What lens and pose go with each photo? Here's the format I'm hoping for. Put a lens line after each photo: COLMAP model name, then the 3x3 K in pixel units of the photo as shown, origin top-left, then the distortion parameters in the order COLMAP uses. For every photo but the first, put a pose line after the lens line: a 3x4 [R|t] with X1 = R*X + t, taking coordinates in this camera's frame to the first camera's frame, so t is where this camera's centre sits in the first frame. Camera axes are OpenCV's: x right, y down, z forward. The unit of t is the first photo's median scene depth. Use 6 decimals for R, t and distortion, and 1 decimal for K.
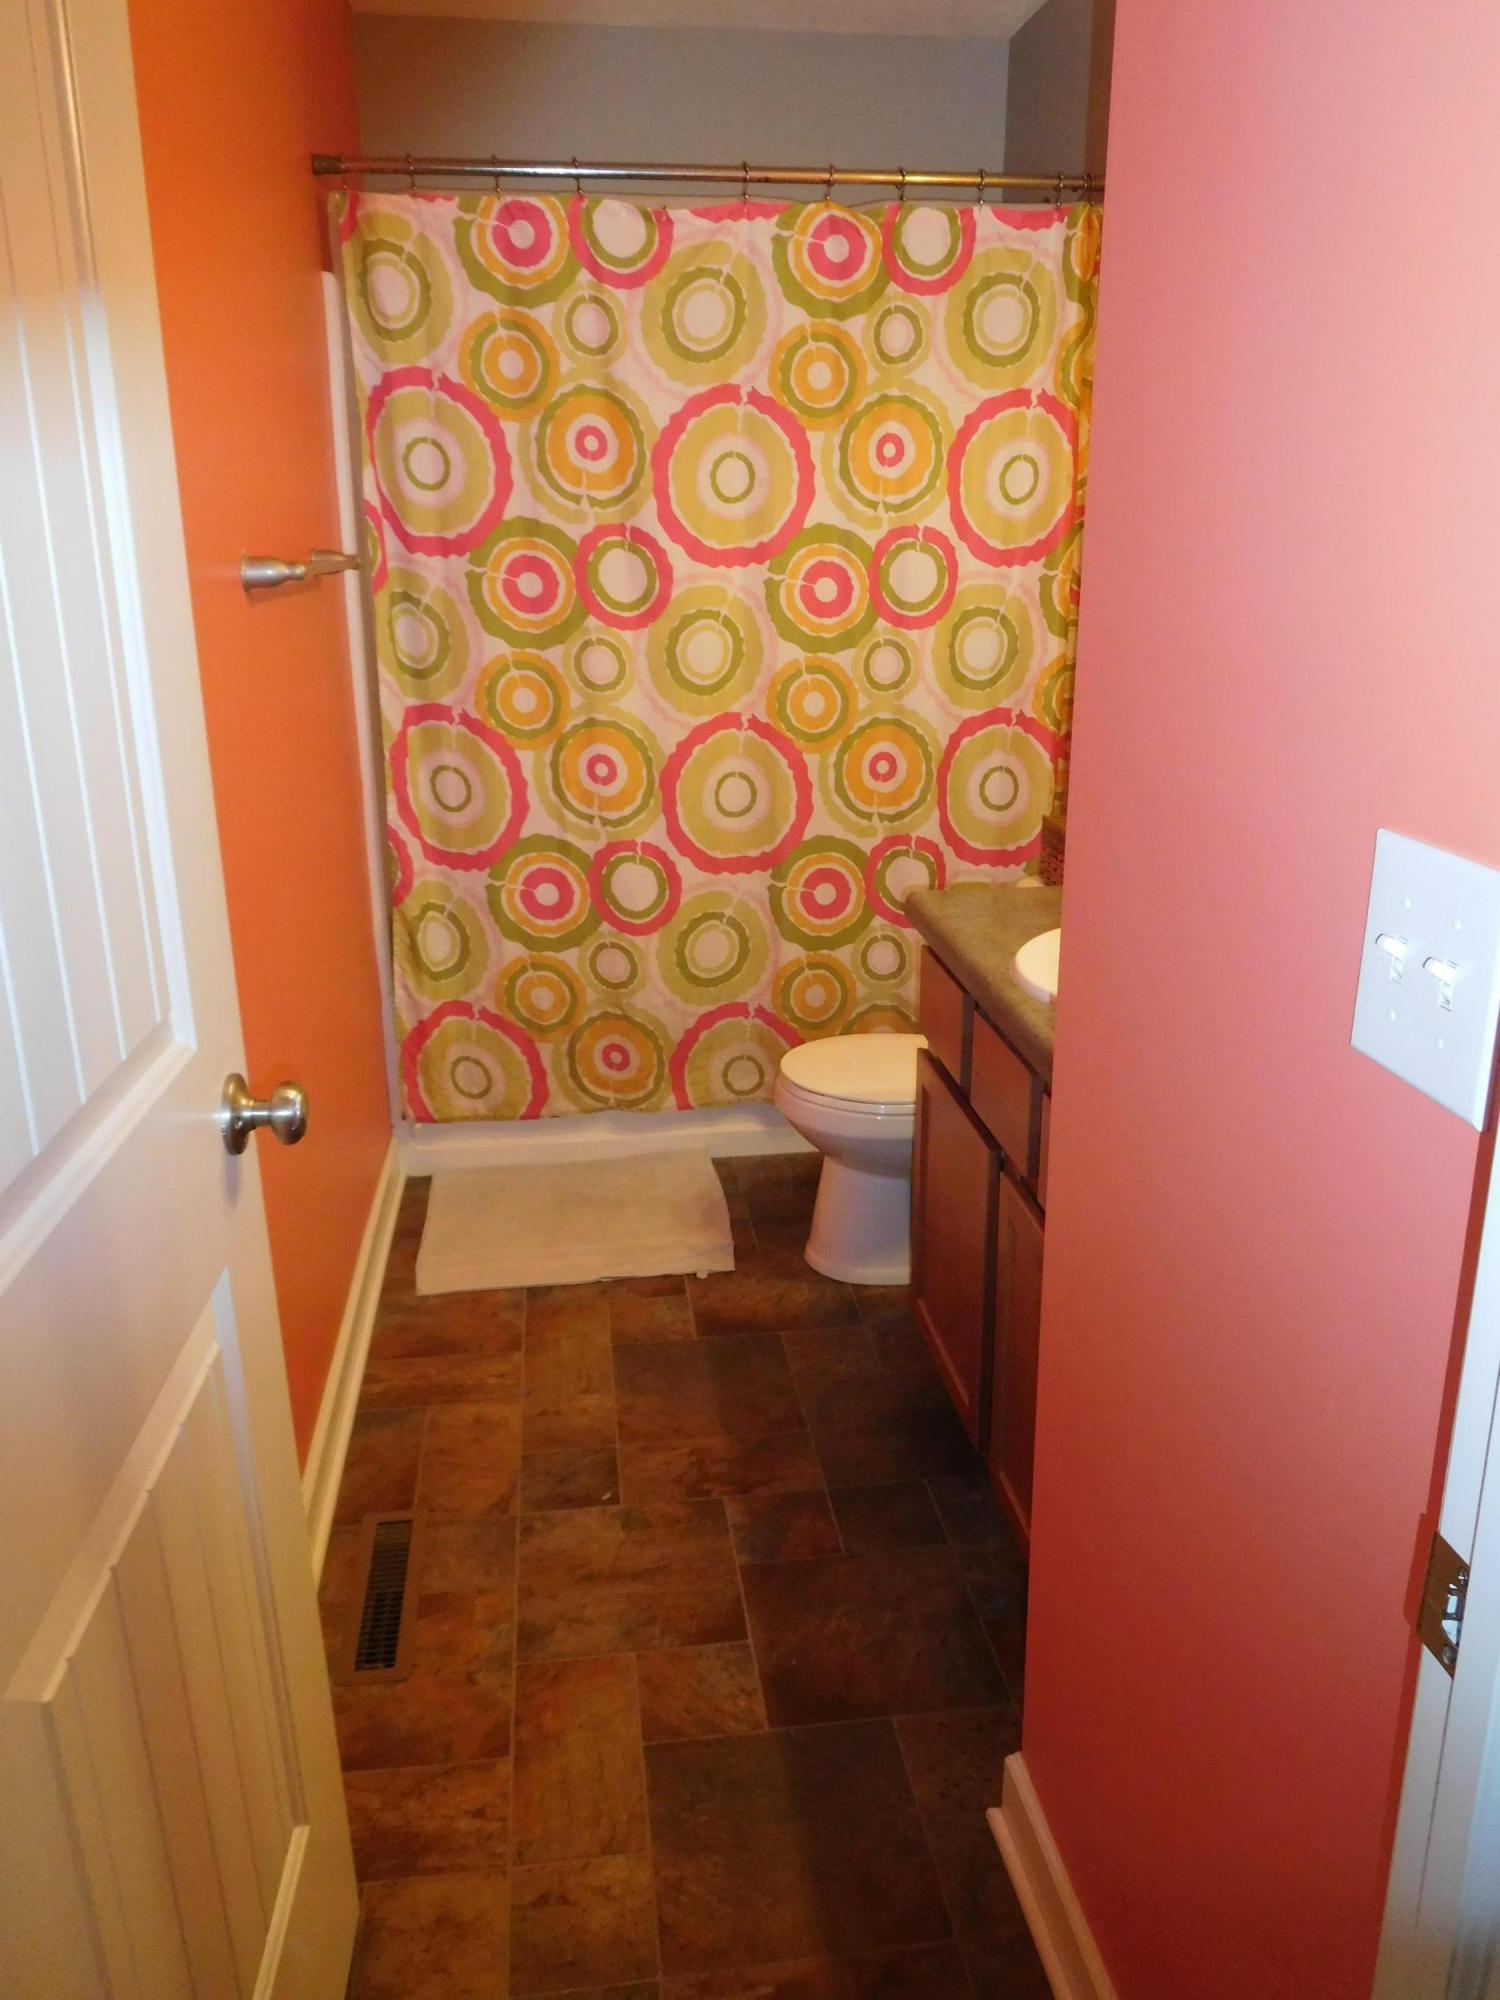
lens RADIAL K [[1486.5, 0, 749.2], [0, 1486.5, 989.1], [0, 0, 1]] dist [-0.020955, 0.009760]
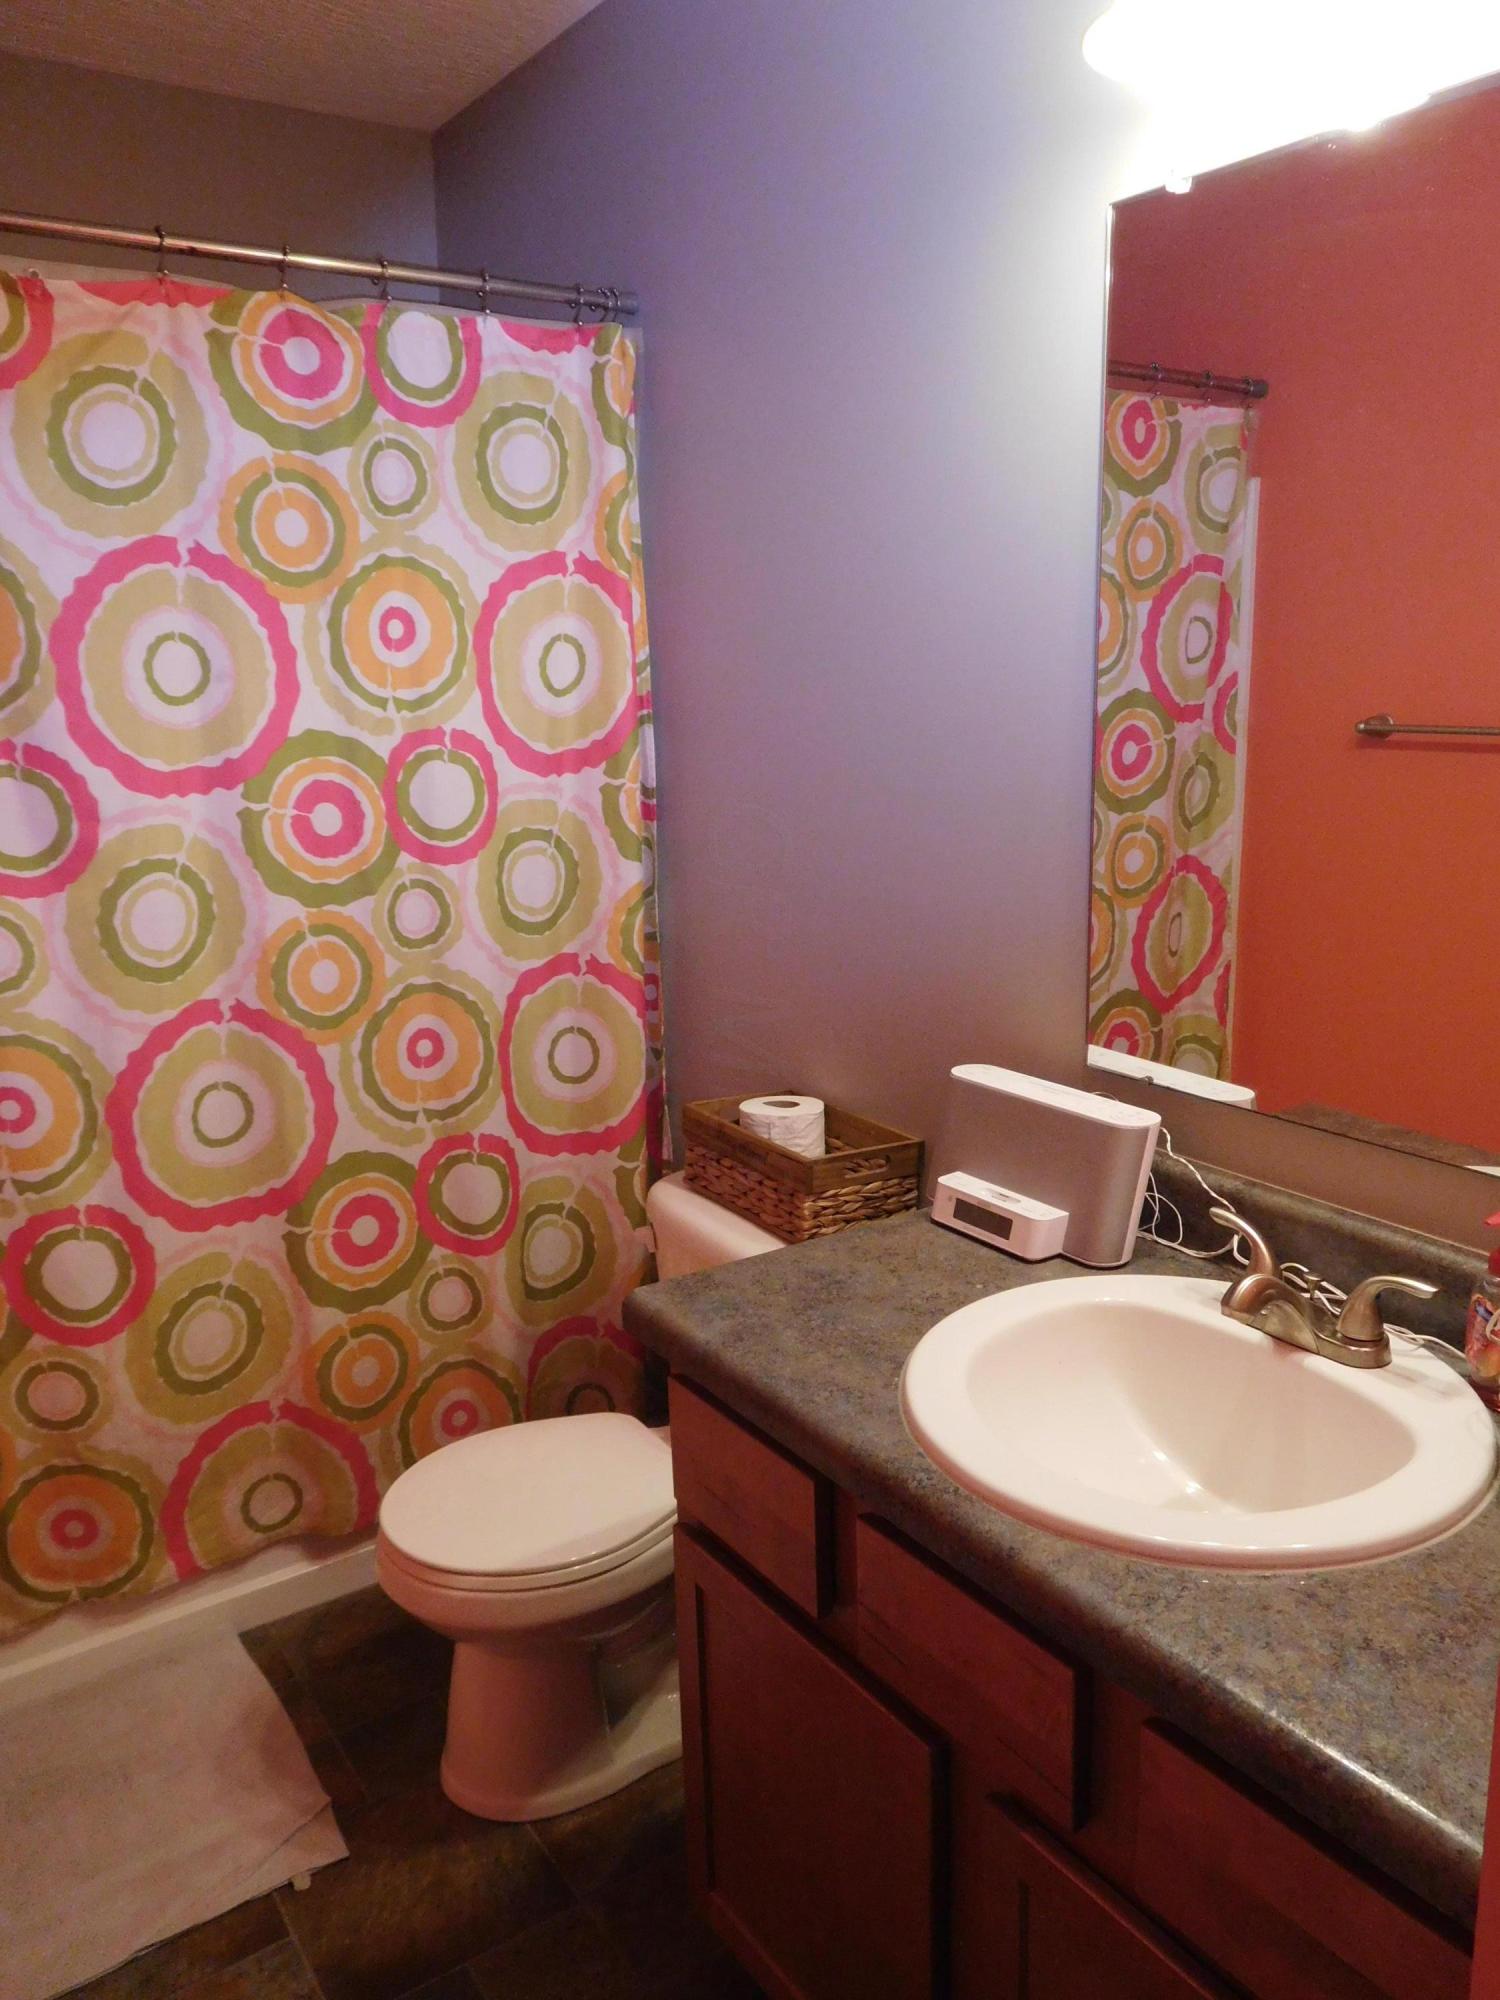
lens RADIAL K [[1486.5, 0, 747.1], [0, 1486.5, 1014.6], [0, 0, 1]] dist [-0.020955, 0.009760]
pose [[0.895706, -0.112023, 0.430304, -0.085143], [0.150462, 0.987015, -0.056244, -0.105011], [-0.418415, 0.115123, 0.900930, 0.280337]]
